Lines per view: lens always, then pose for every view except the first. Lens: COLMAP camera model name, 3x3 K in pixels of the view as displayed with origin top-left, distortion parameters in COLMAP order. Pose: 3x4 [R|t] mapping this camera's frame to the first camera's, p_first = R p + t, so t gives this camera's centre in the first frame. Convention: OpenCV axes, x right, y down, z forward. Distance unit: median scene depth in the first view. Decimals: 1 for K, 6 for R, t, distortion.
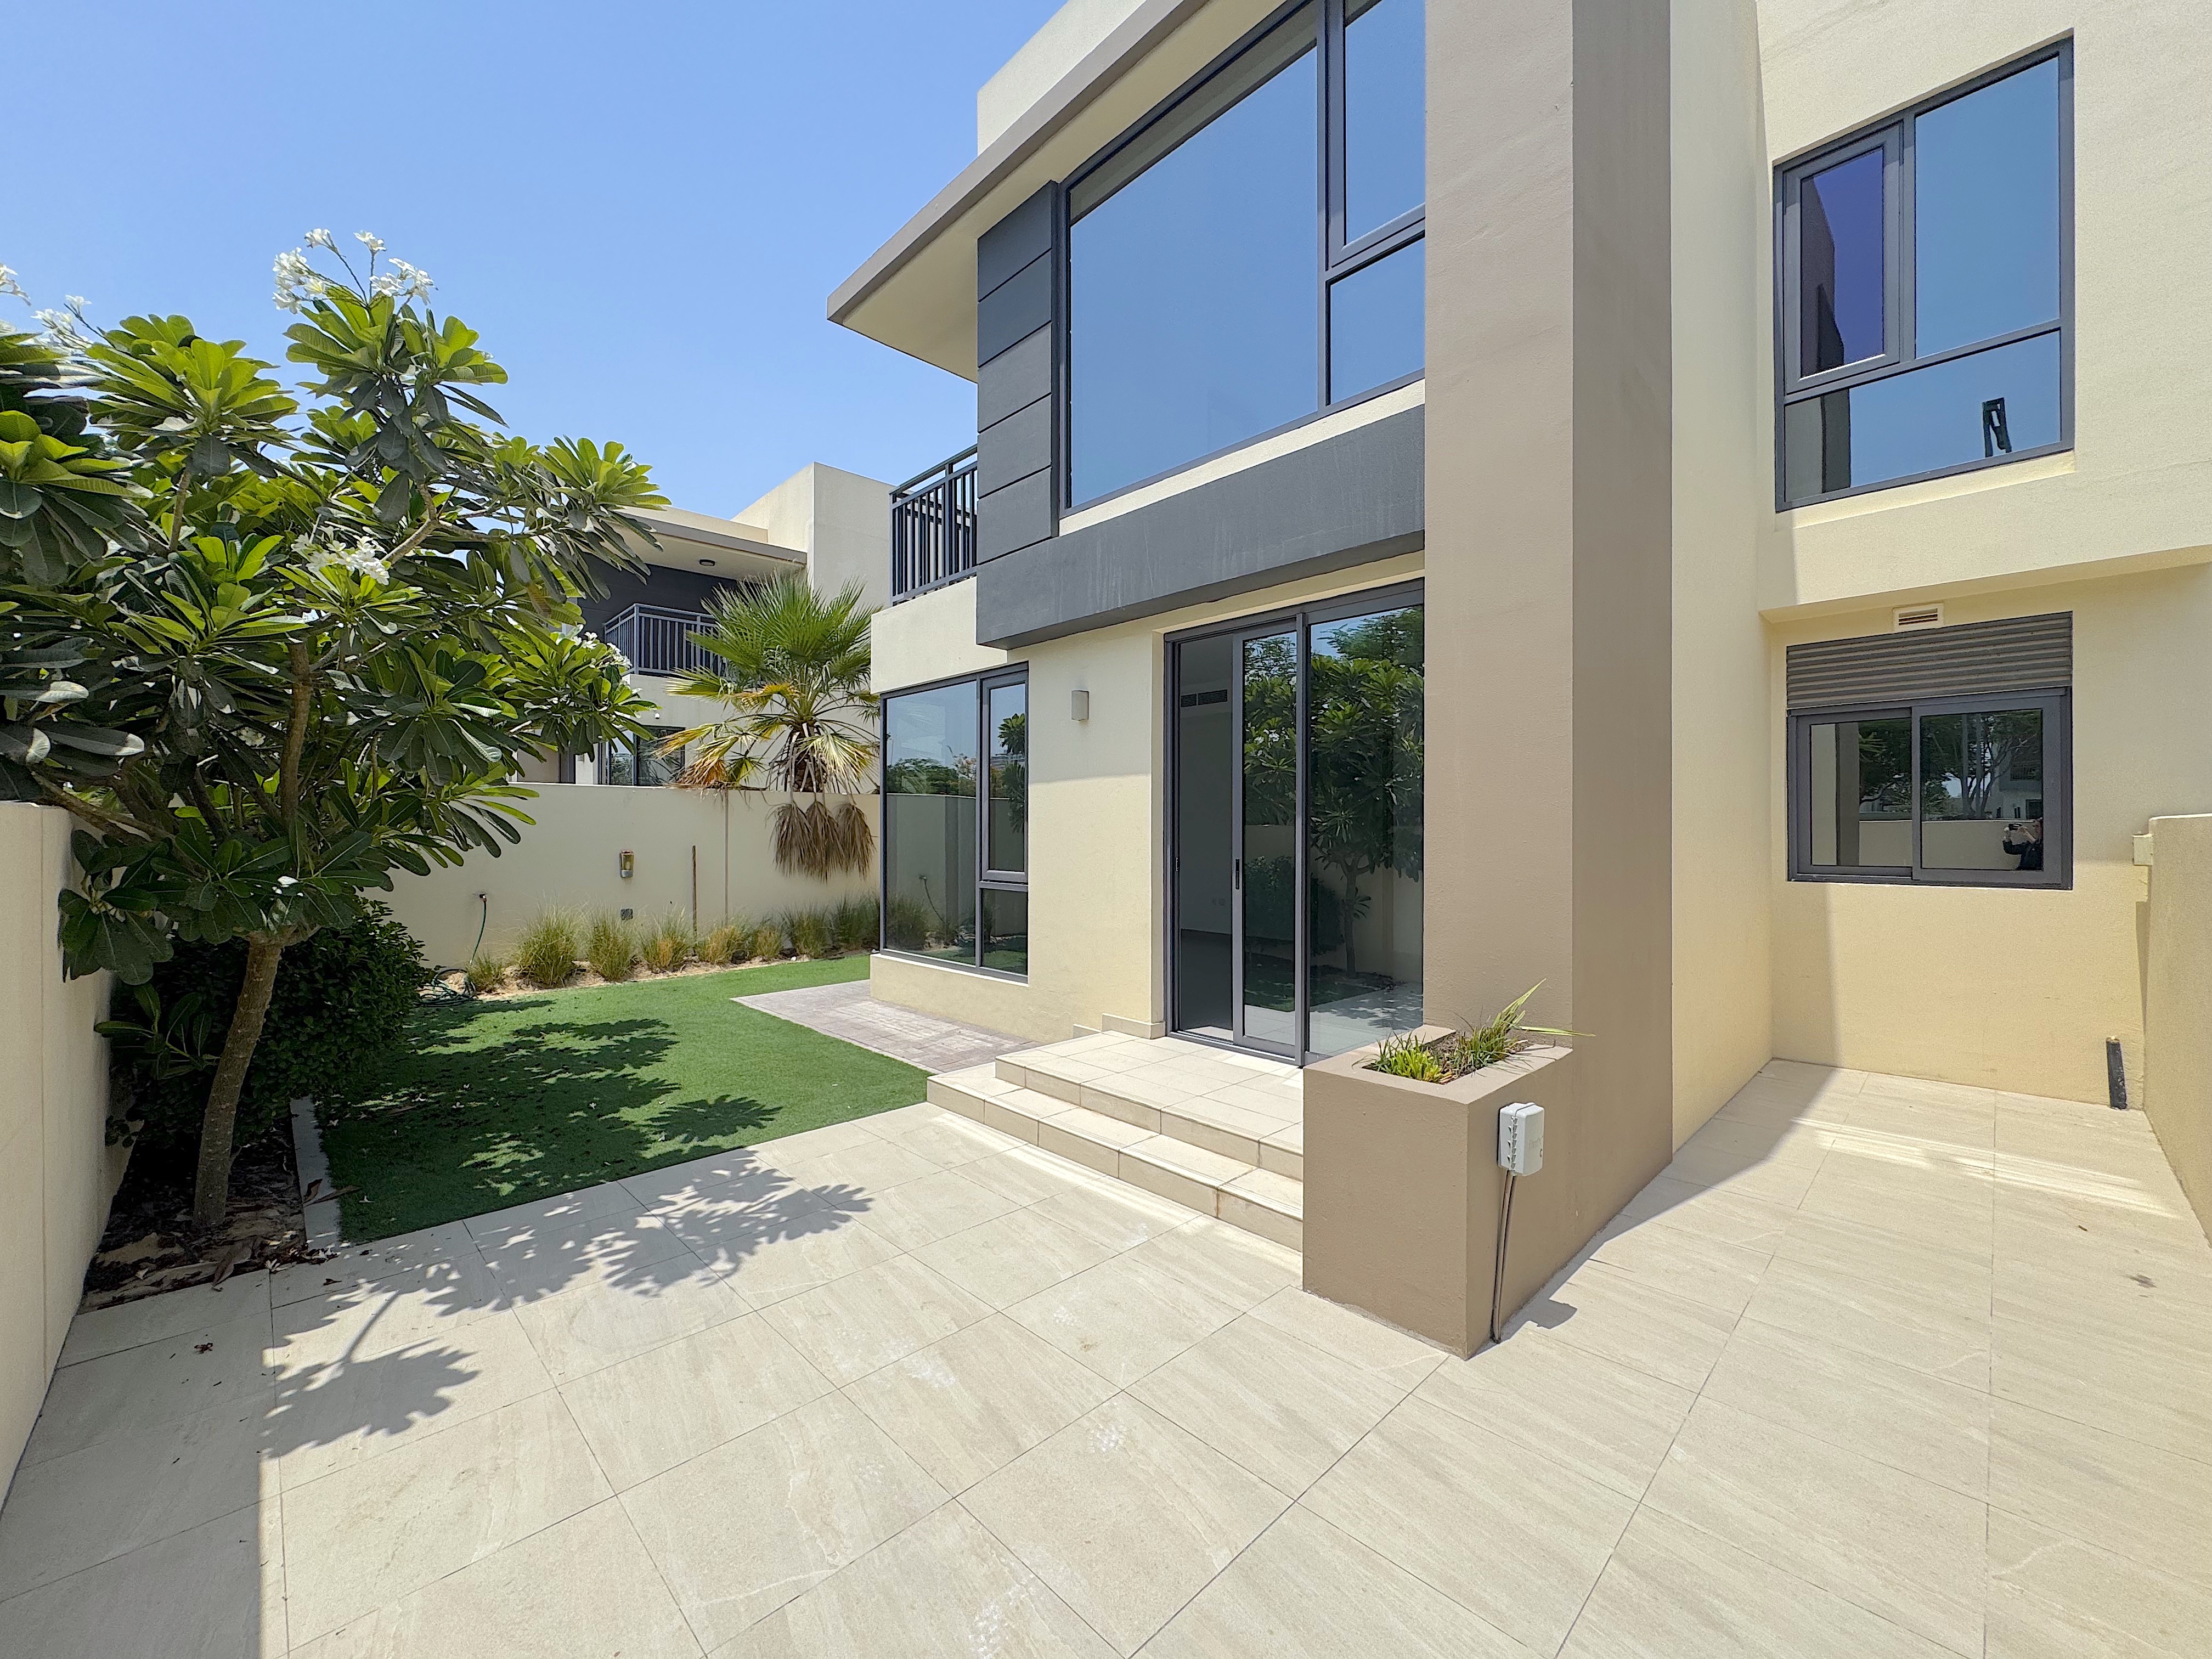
lens RADIAL K [[877.4, 0, 1102.8], [0, 877.4, 830.9], [0, 0, 1]] dist [0.000293, -0.000403]
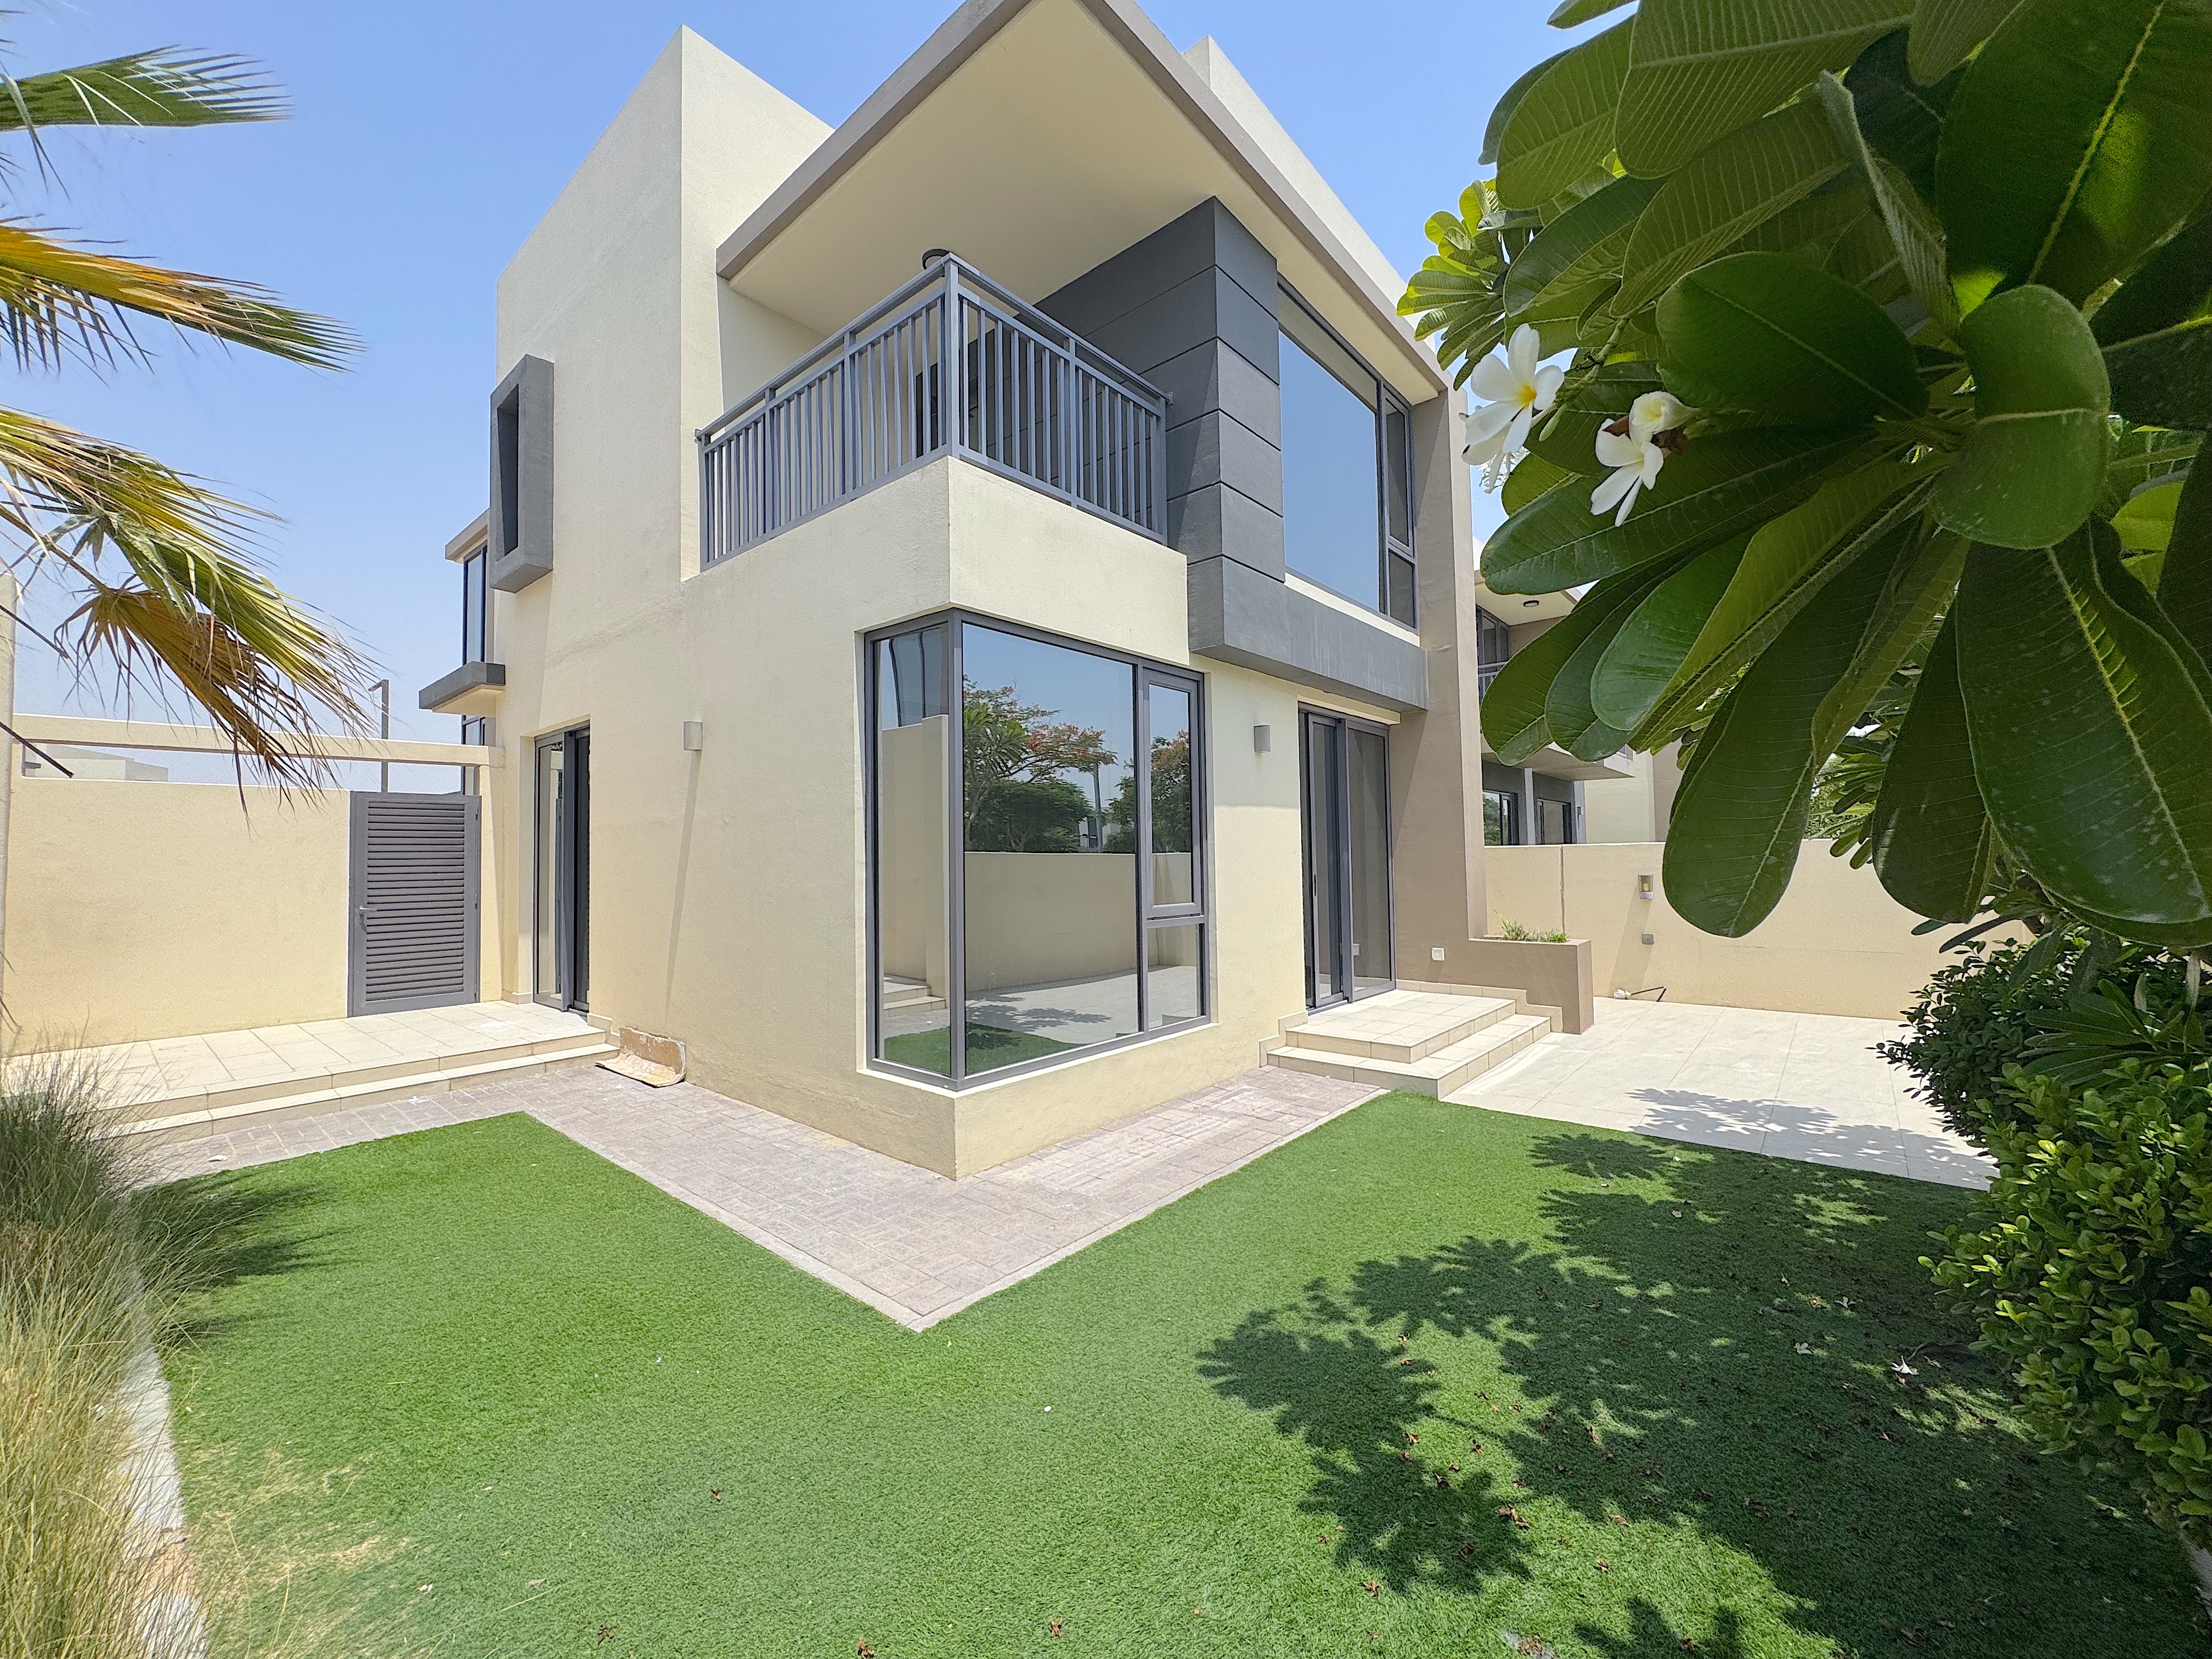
lens RADIAL K [[877.4, 0, 1102.8], [0, 877.4, 830.9], [0, 0, 1]] dist [0.000293, -0.000403]
pose [[-0.092680, 0.034359, 0.995103, -1.483887], [0.015672, 0.999331, -0.033046, 0.004049], [-0.995573, 0.012532, -0.093156, 1.783529]]
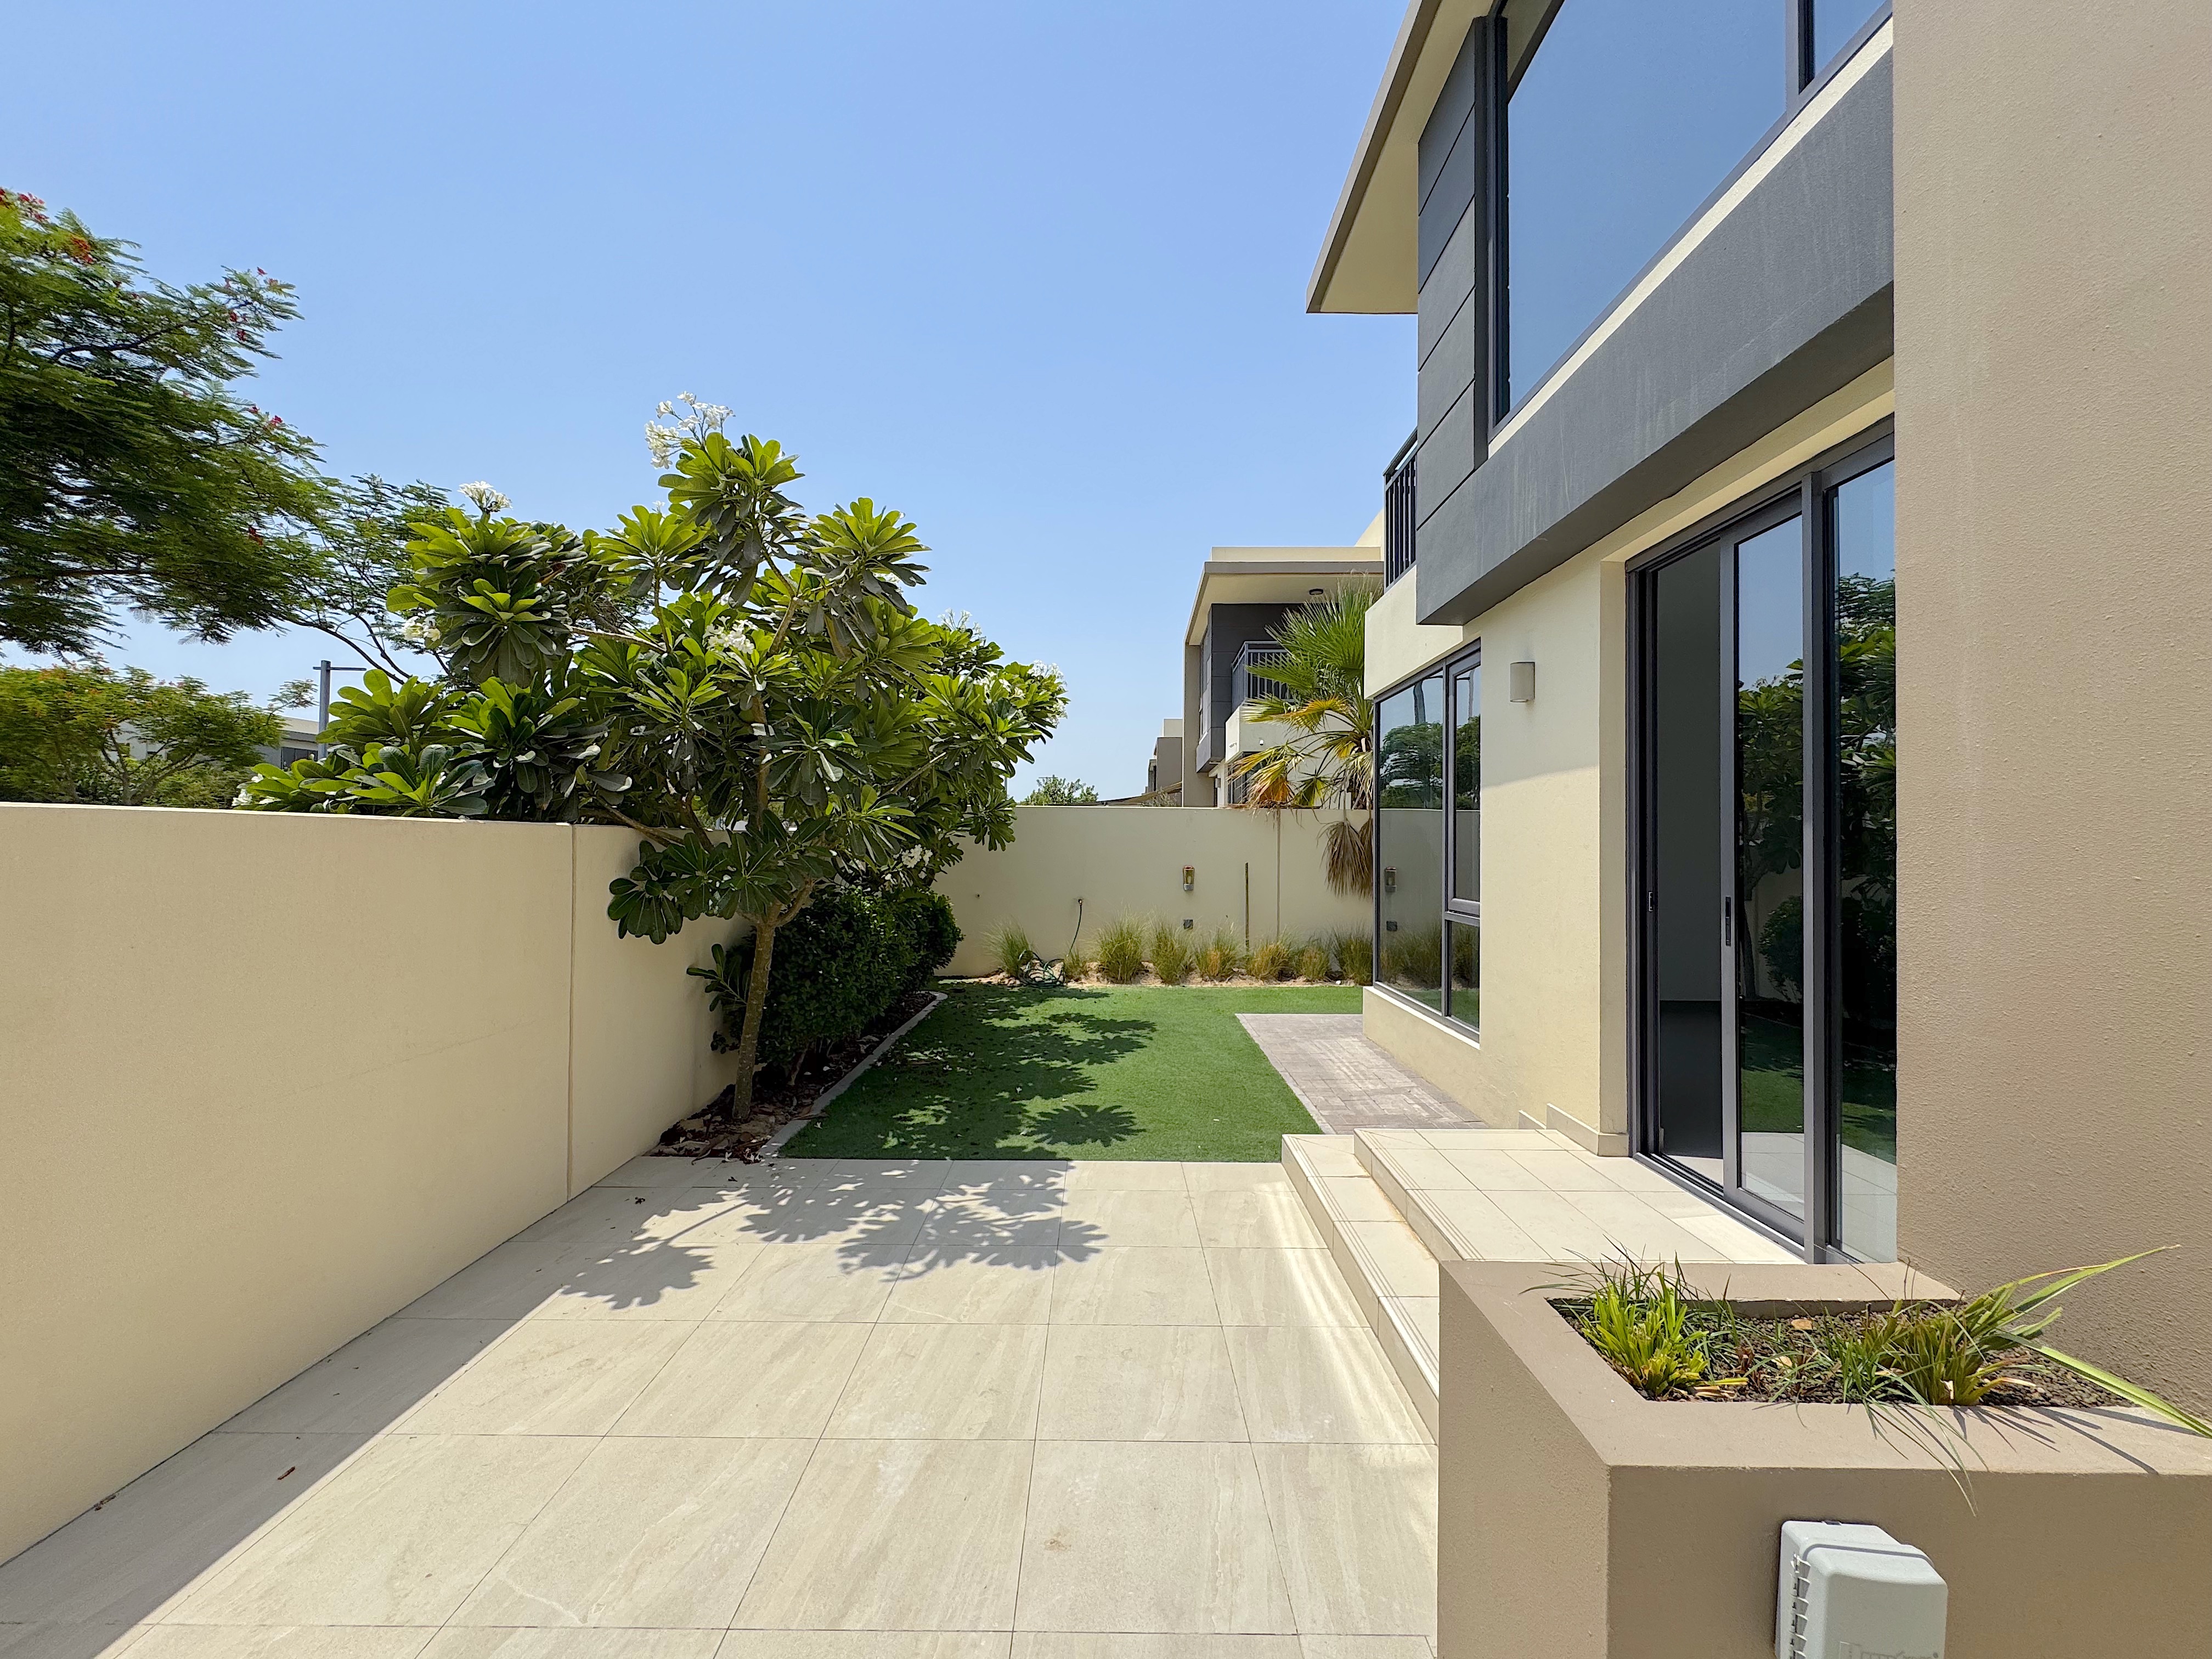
lens RADIAL K [[877.4, 0, 1102.8], [0, 877.4, 830.9], [0, 0, 1]] dist [0.000293, -0.000403]
pose [[0.716795, -0.006747, -0.697251, 0.323959], [-0.010052, 0.999749, -0.020008, 0.002914], [0.697211, 0.021350, 0.716548, 0.299091]]
